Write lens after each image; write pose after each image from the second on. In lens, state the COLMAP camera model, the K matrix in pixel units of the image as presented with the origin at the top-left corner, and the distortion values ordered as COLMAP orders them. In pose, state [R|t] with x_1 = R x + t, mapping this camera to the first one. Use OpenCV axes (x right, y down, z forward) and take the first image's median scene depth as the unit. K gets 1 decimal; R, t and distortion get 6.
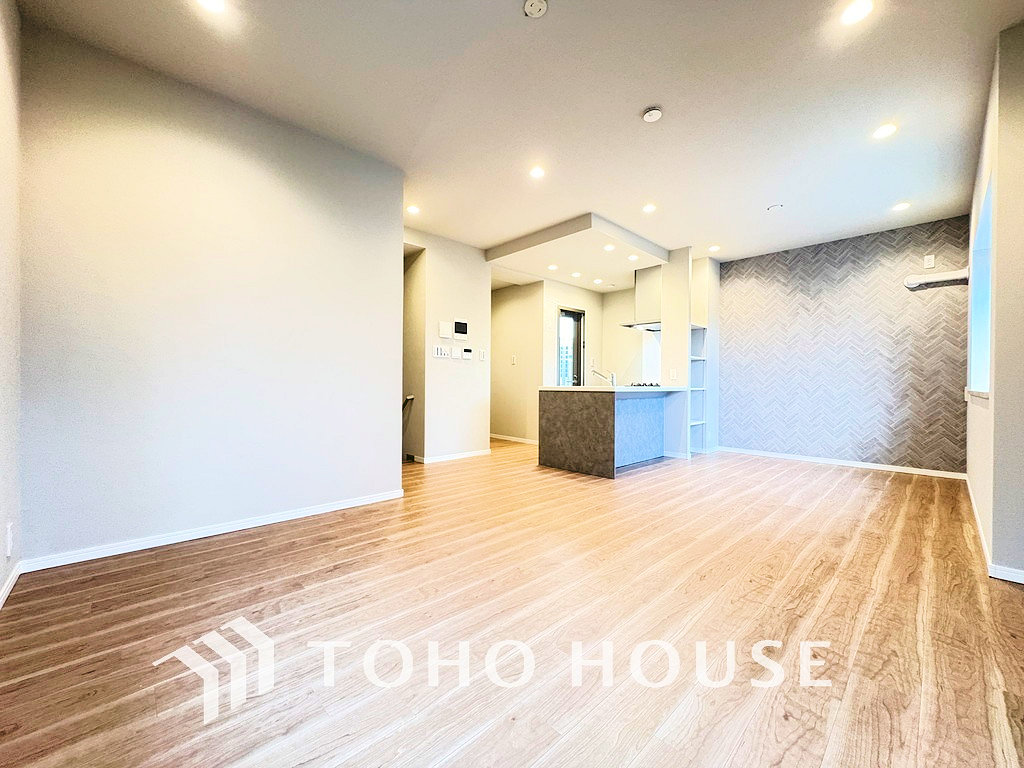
lens RADIAL K [[407.6, 0, 510.3], [0, 407.6, 384.4], [0, 0, 1]] dist [0.001454, -0.000163]
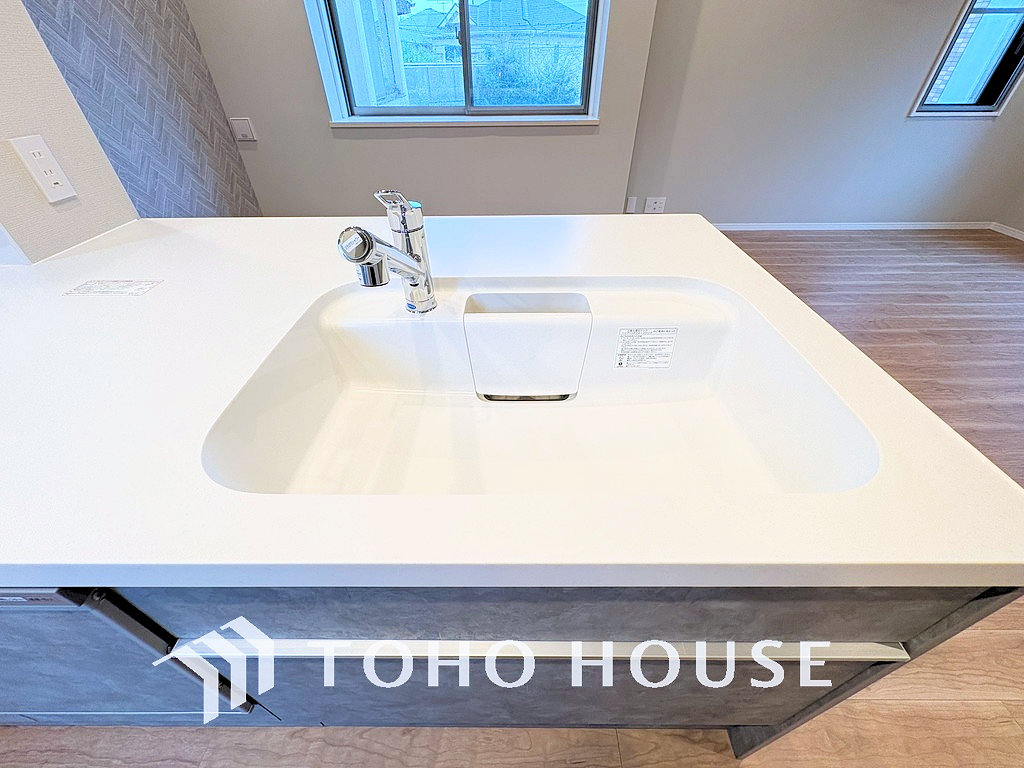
lens RADIAL K [[407.6, 0, 510.3], [0, 407.6, 384.4], [0, 0, 1]] dist [0.001454, -0.000163]
pose [[-0.721025, -0.434889, 0.539439, 0.133101], [0.004107, 0.775818, 0.630944, -0.080656], [-0.692897, 0.457142, -0.557598, 1.222615]]
